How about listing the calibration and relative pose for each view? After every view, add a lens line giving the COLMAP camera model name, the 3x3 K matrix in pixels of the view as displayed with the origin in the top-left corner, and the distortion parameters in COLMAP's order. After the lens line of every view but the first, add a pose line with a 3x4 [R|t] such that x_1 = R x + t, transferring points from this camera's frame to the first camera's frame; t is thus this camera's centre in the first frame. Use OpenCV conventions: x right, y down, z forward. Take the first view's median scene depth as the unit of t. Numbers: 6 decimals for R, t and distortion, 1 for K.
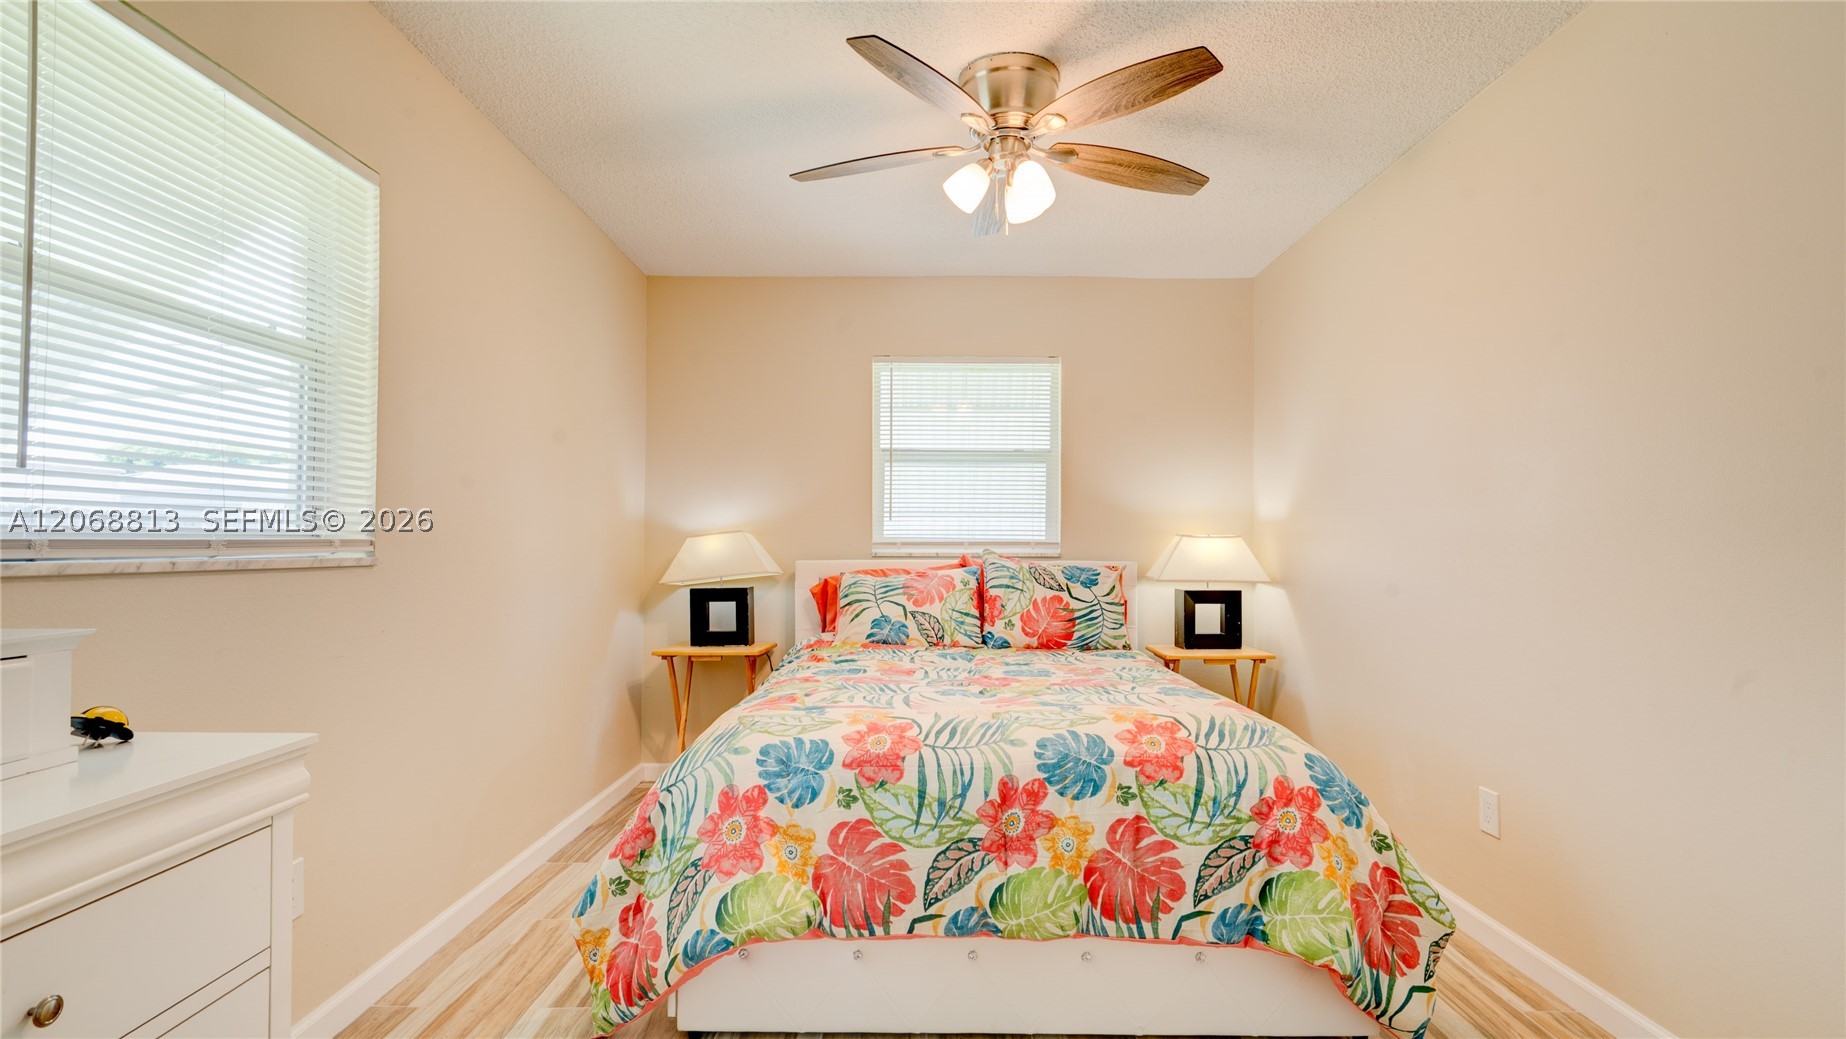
lens RADIAL K [[863.4, 0, 921.2], [0, 863.4, 529.7], [0, 0, 1]] dist [-0.003193, 0.002854]
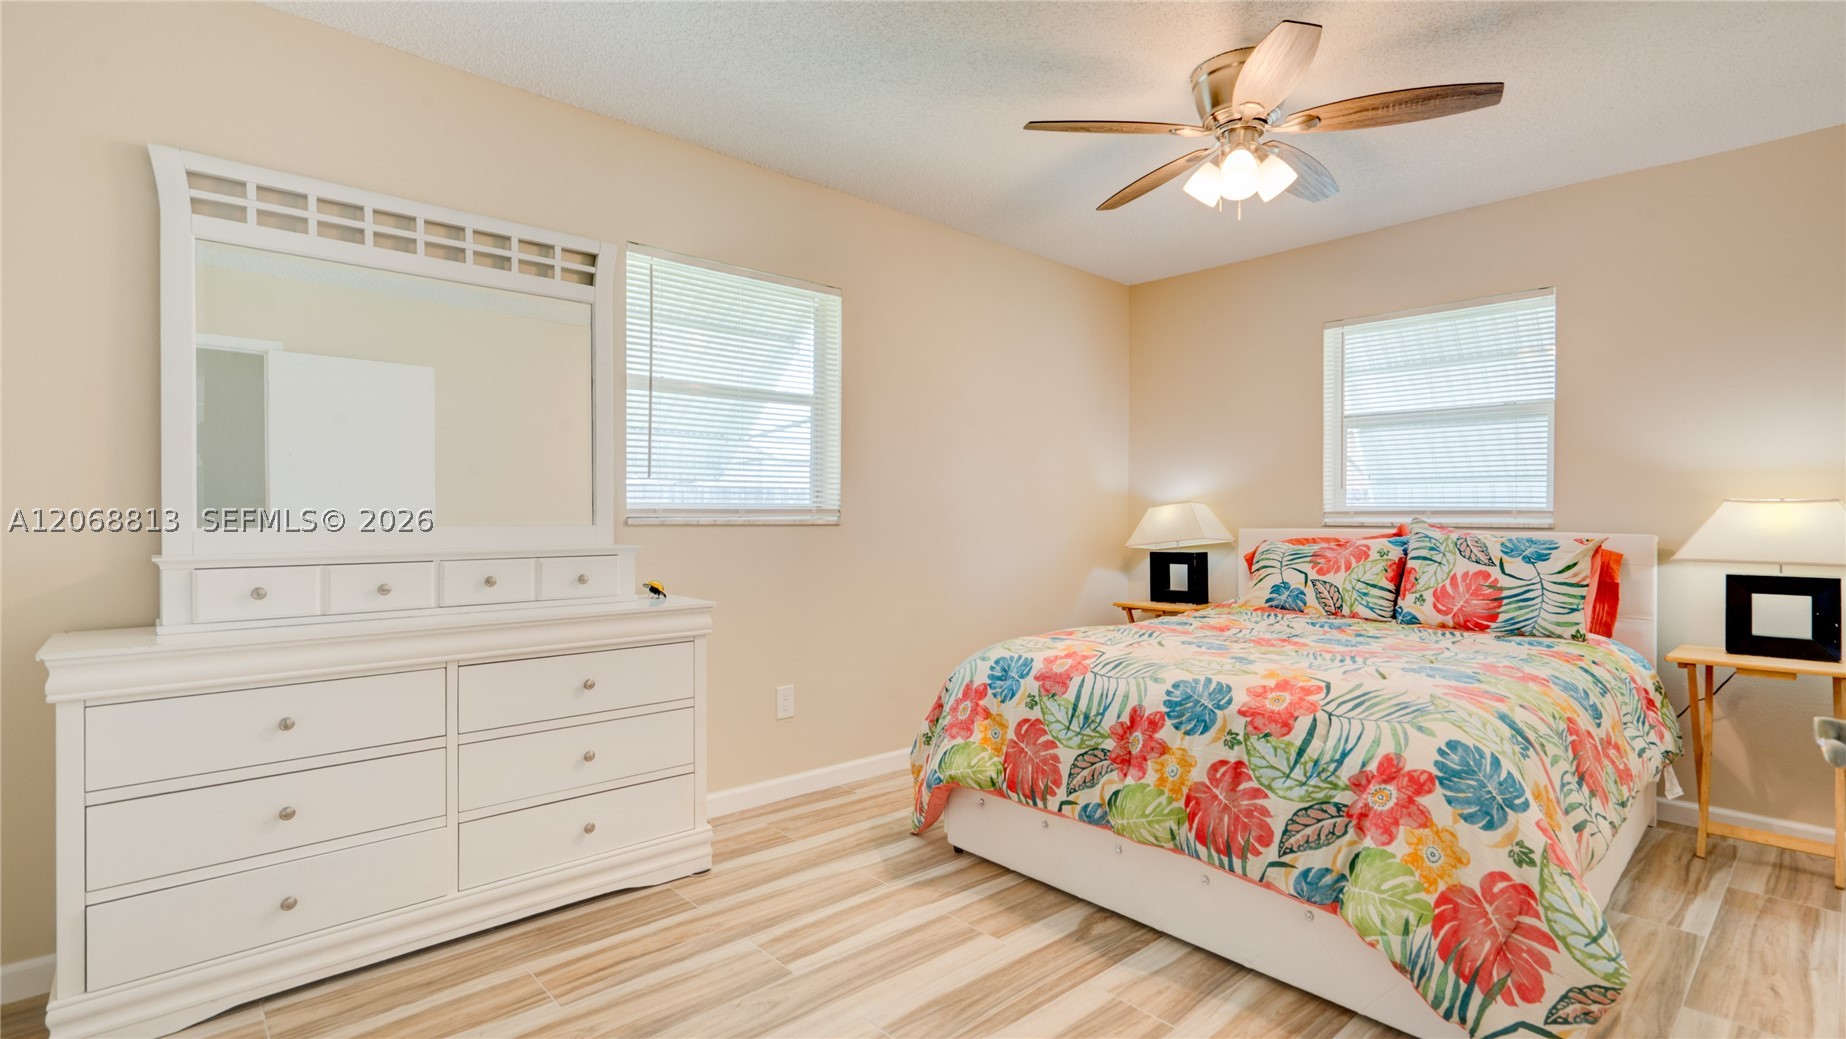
lens RADIAL K [[863.4, 0, 928.3], [0, 863.4, 514.8], [0, 0, 1]] dist [-0.003193, 0.002854]
pose [[0.677108, -0.001263, -0.735882, 0.774035], [0.010931, 0.999905, 0.008343, 0.011767], [0.735802, -0.013693, 0.677058, -0.008609]]
